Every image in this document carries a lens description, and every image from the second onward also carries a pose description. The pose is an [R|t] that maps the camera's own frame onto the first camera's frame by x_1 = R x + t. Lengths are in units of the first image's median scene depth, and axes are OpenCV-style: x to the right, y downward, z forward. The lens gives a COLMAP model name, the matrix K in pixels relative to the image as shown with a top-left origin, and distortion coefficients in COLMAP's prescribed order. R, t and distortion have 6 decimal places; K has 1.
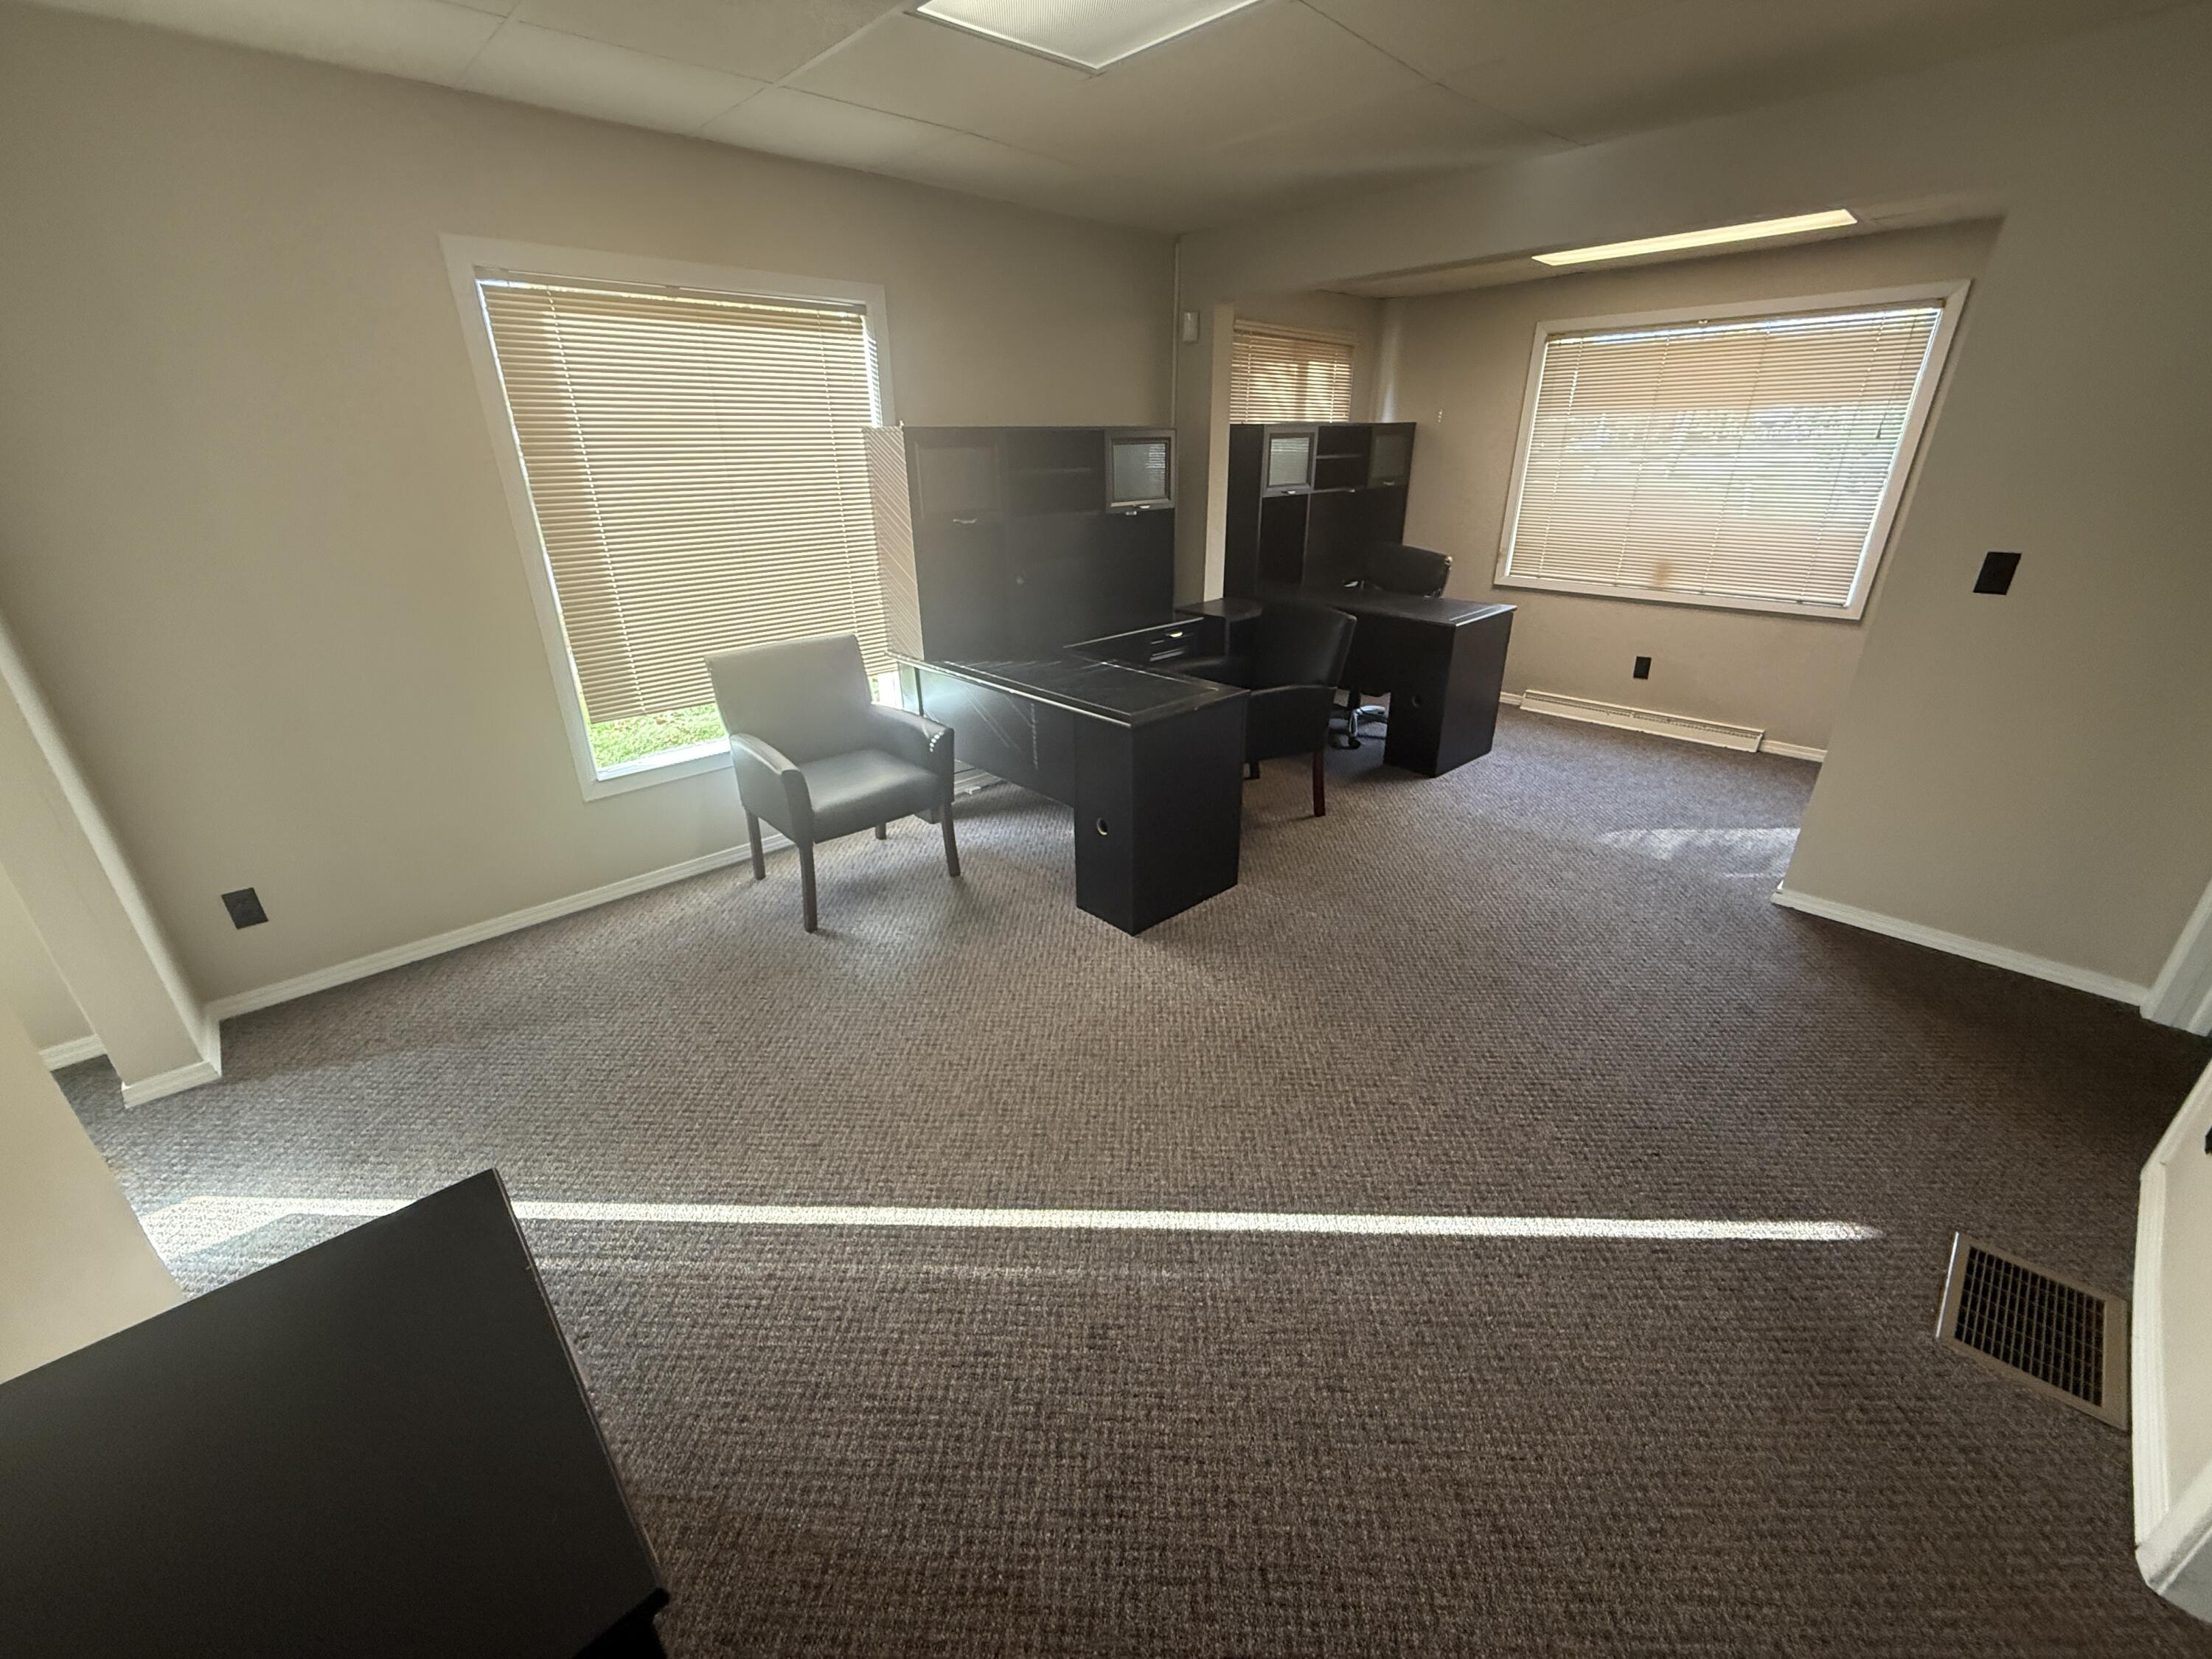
lens RADIAL K [[881.8, 0, 1106.0], [0, 881.8, 829.5], [0, 0, 1]] dist [0.002115, 0.000132]
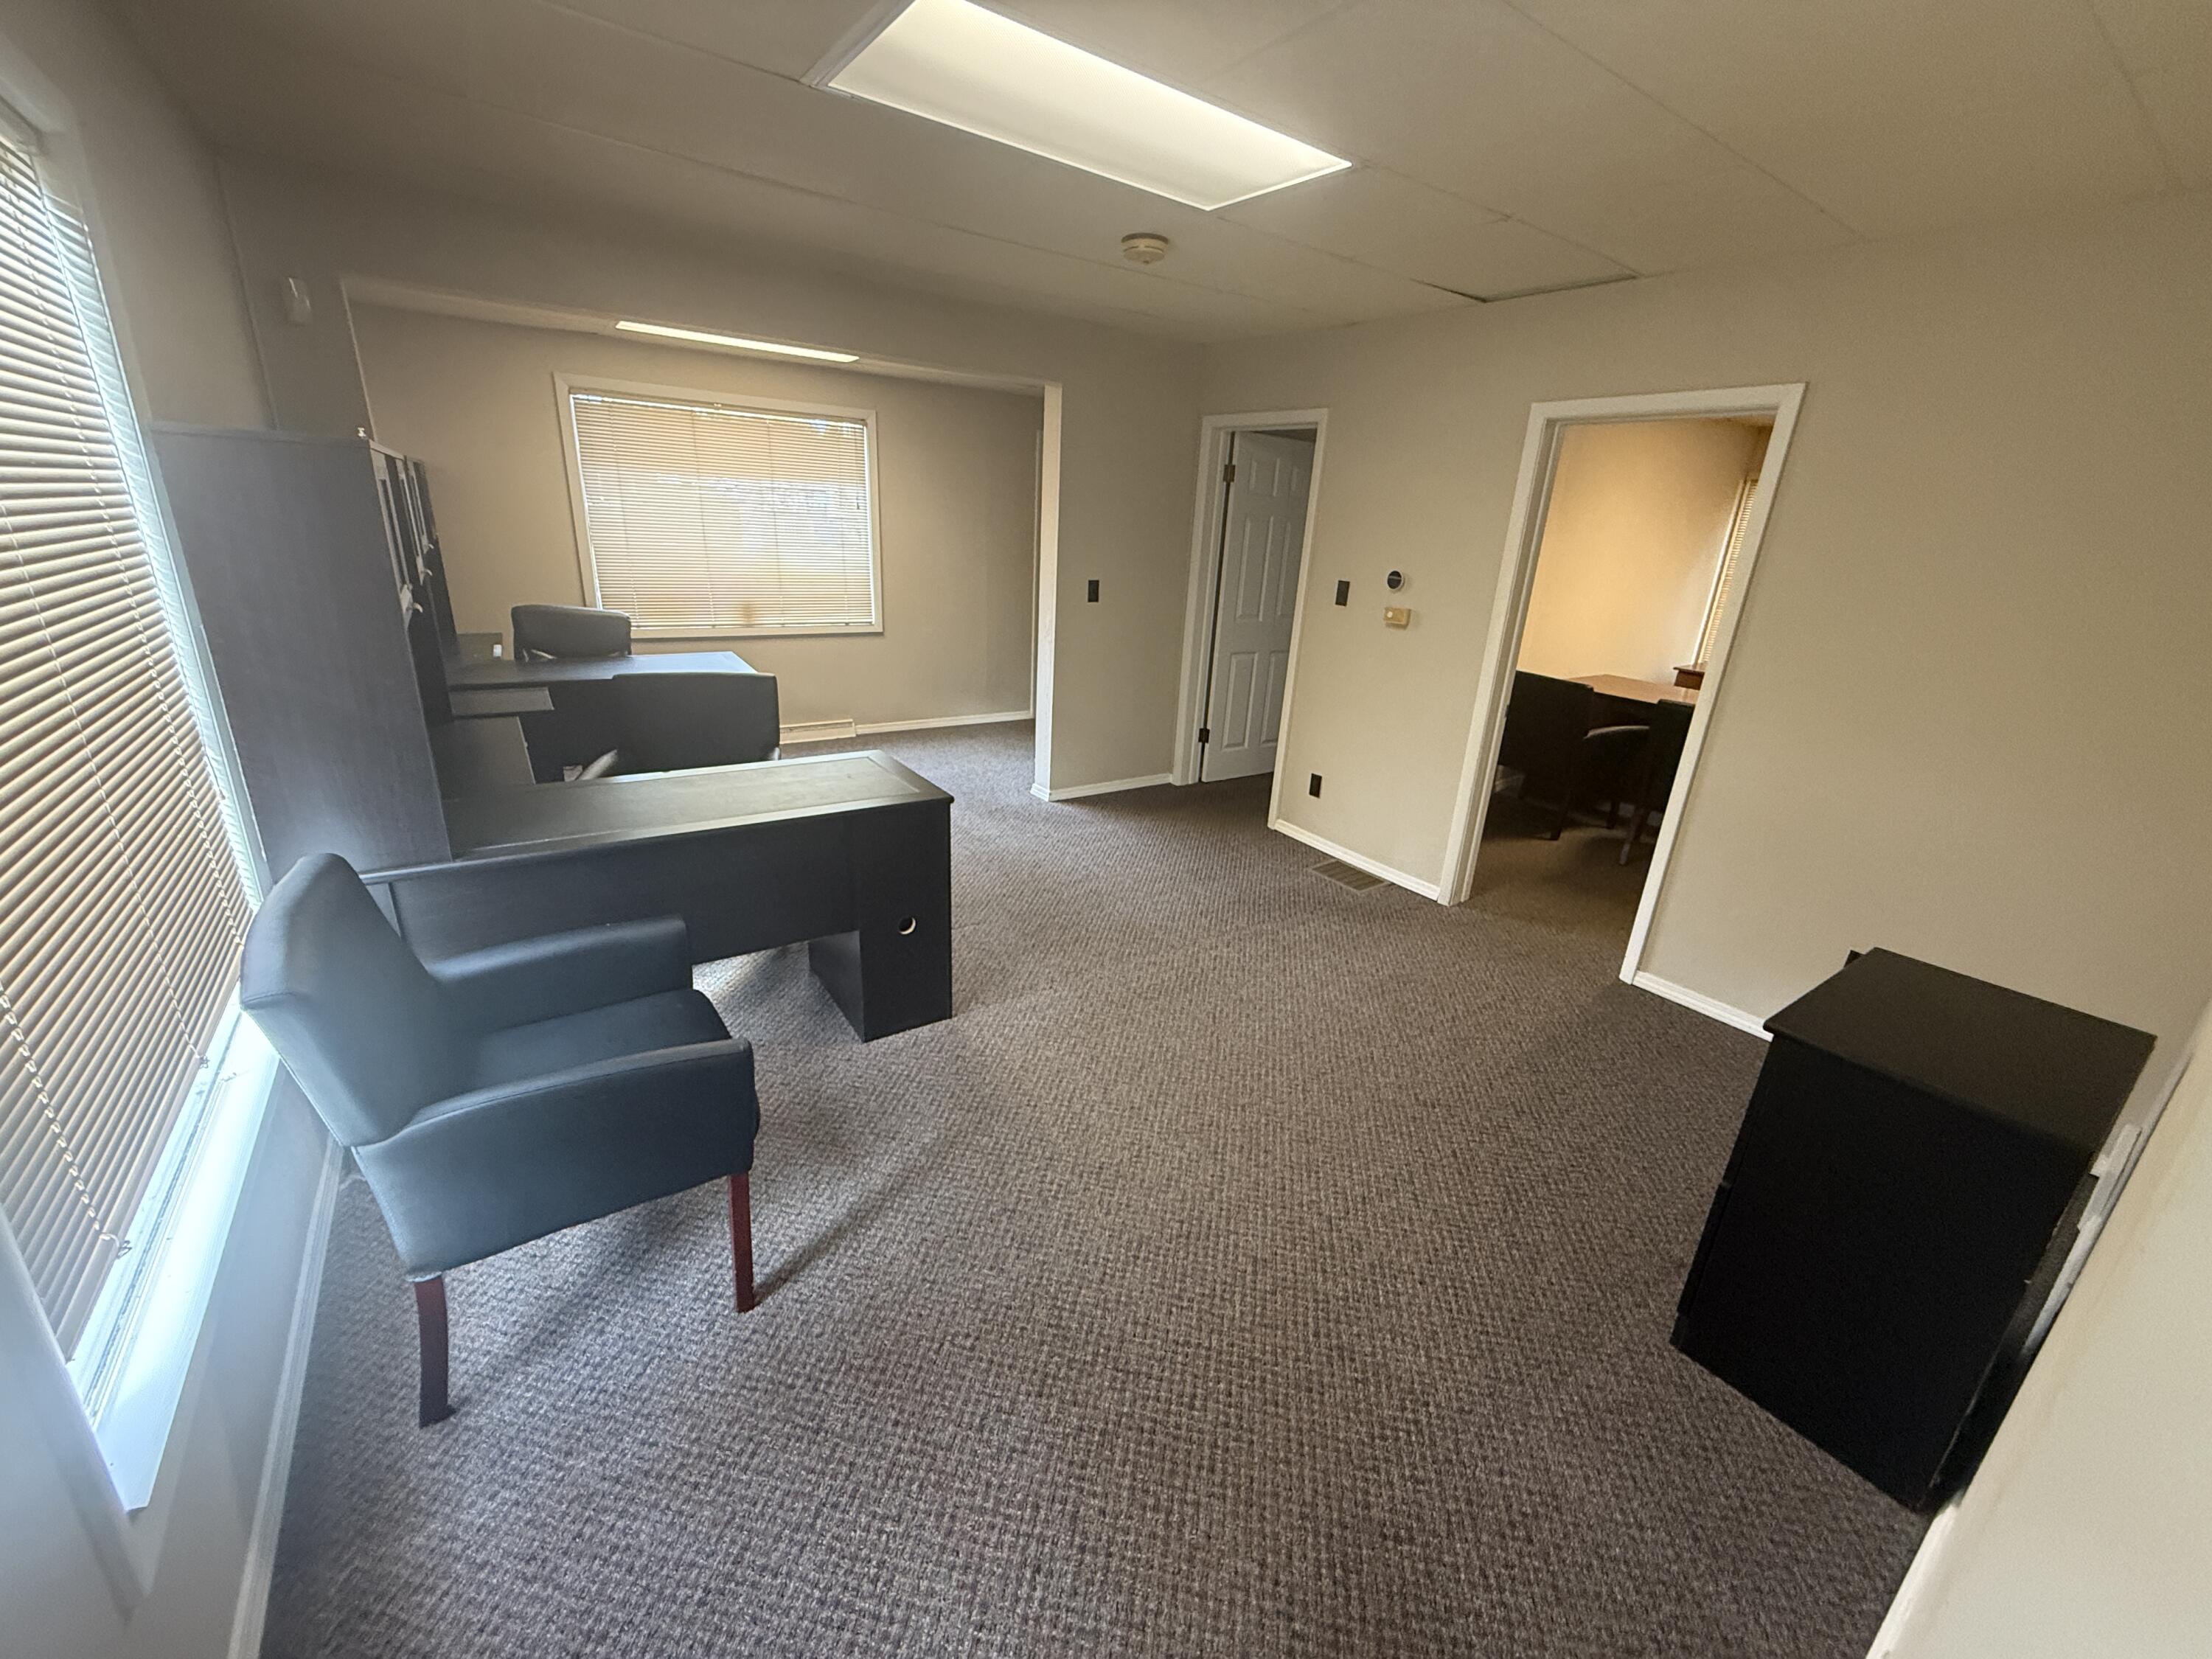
lens RADIAL K [[881.8, 0, 1106.0], [0, 881.8, 829.5], [0, 0, 1]] dist [0.002115, 0.000132]
pose [[0.137898, -0.307631, 0.941460, -0.819840], [0.347341, 0.905194, 0.244905, -0.248970], [-0.927544, 0.293235, 0.231677, 0.608740]]
